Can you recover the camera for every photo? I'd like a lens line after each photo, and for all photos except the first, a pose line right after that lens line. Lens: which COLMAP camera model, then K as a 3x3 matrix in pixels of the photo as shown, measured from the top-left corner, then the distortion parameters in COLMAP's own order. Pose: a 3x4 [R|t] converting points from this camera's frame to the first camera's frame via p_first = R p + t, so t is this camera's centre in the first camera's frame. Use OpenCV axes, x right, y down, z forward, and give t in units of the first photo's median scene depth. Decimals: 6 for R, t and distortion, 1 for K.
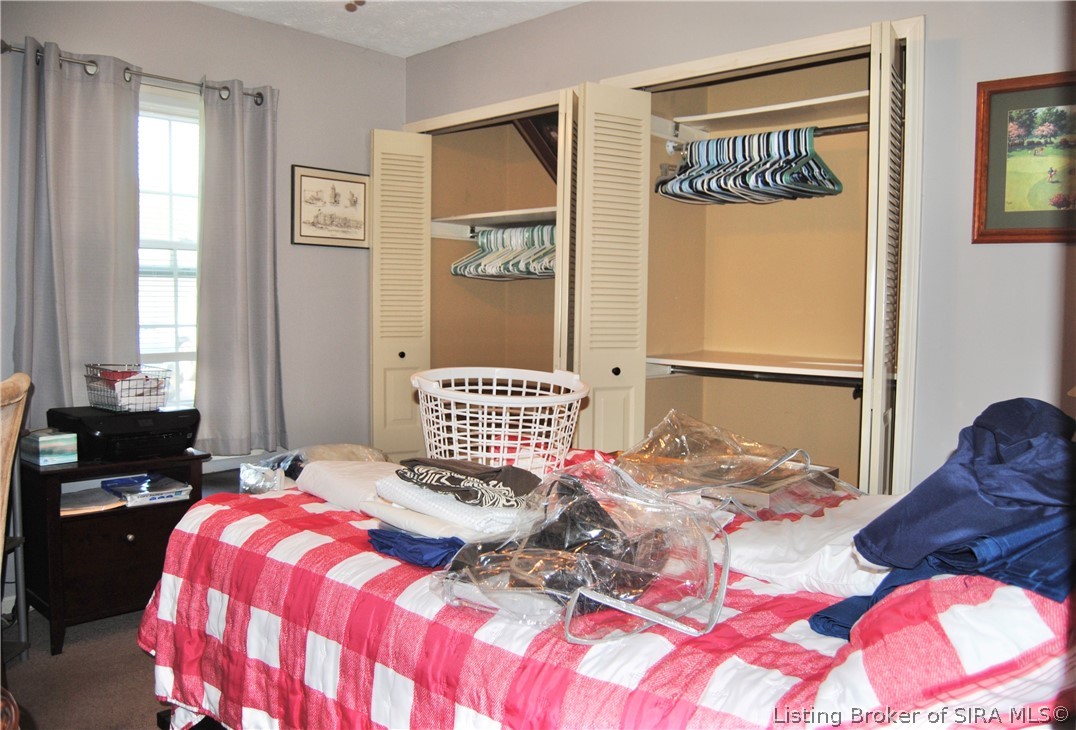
lens RADIAL K [[872.1, 0, 538.0], [0, 872.1, 365.0], [0, 0, 1]] dist [-0.098297, 0.041881]
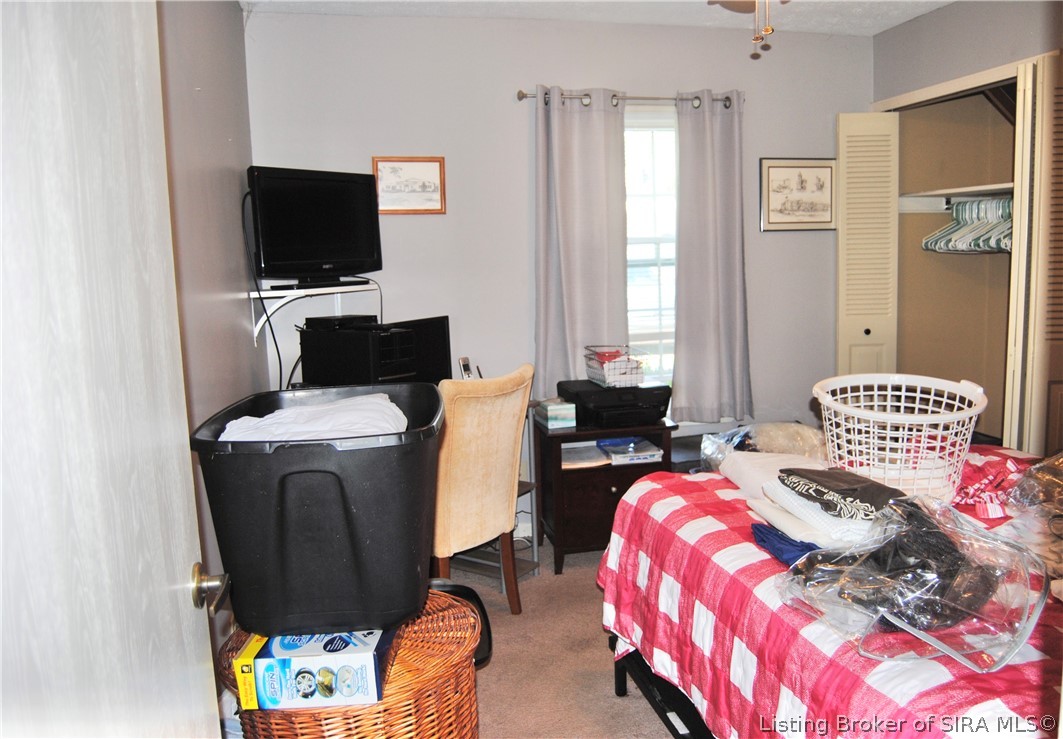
lens RADIAL K [[839.5, 0, 531.5], [0, 839.5, 369.5], [0, 0, 1]] dist [-0.068939, 0.008306]
pose [[0.825794, 0.029424, -0.563203, 0.103309], [0.010880, 0.997621, 0.068074, -0.055455], [0.563866, -0.062343, 0.823510, -0.061080]]
